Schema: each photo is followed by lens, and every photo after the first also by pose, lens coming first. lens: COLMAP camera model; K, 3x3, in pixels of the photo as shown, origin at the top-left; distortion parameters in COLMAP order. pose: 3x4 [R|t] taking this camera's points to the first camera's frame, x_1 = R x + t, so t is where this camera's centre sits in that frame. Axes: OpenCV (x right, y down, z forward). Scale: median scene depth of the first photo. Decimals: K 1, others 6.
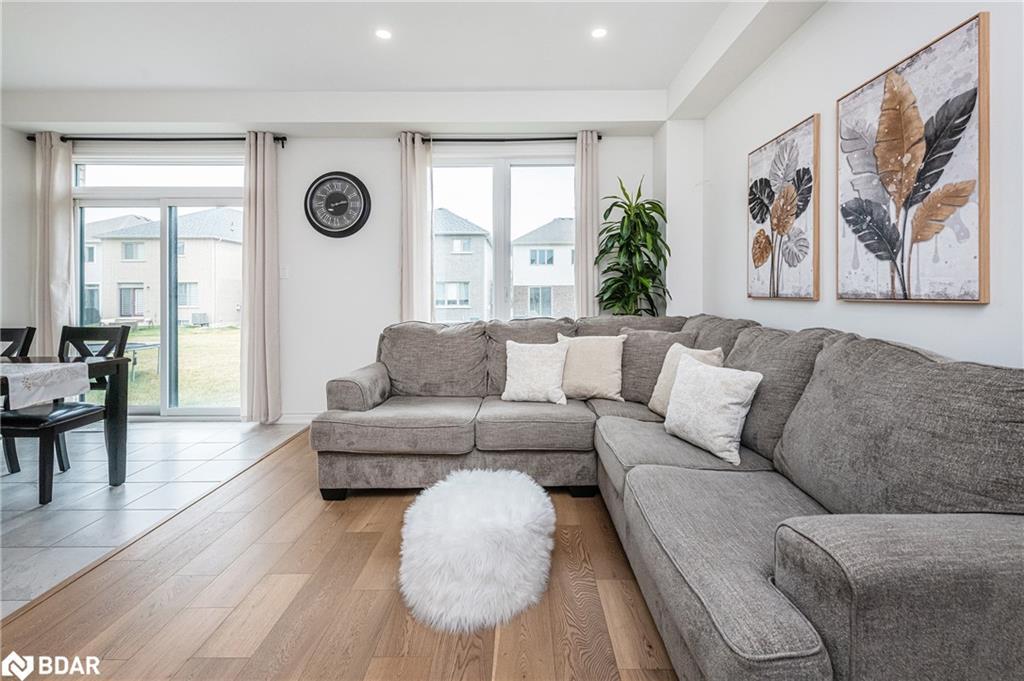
lens RADIAL K [[429.5, 0, 505.9], [0, 429.5, 300.9], [0, 0, 1]] dist [0.017481, -0.003583]
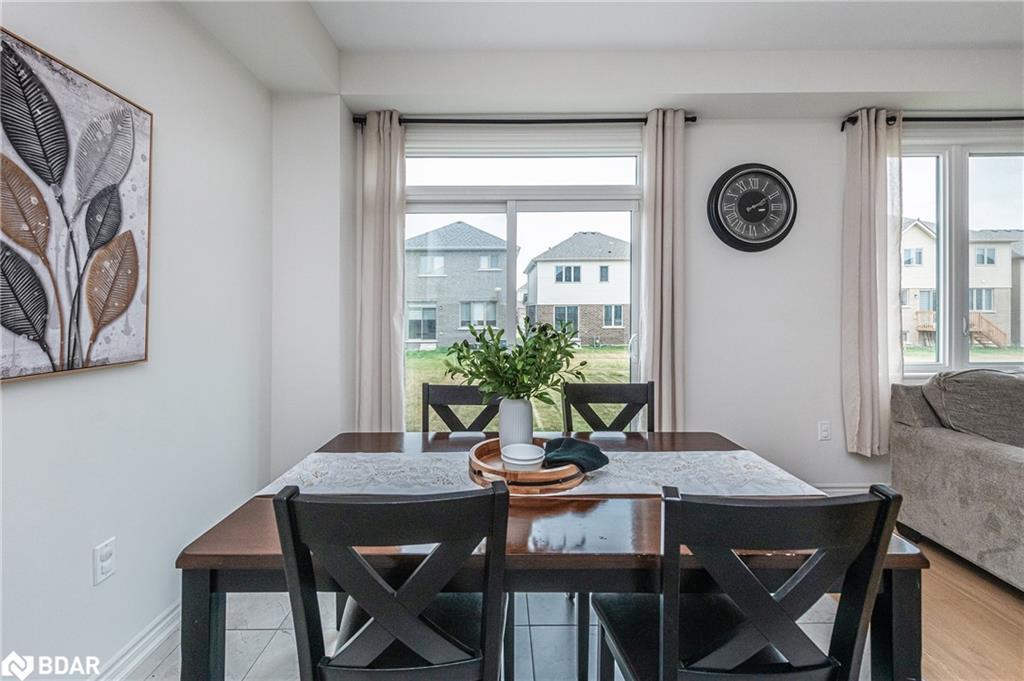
lens RADIAL K [[429.5, 0, 459.9], [0, 429.5, 323.2], [0, 0, 1]] dist [0.017481, -0.003583]
pose [[0.999970, 0.004600, 0.006199, -0.908041], [-0.004685, 0.999892, 0.013910, -0.029189], [-0.006134, -0.013939, 0.999884, 0.241814]]
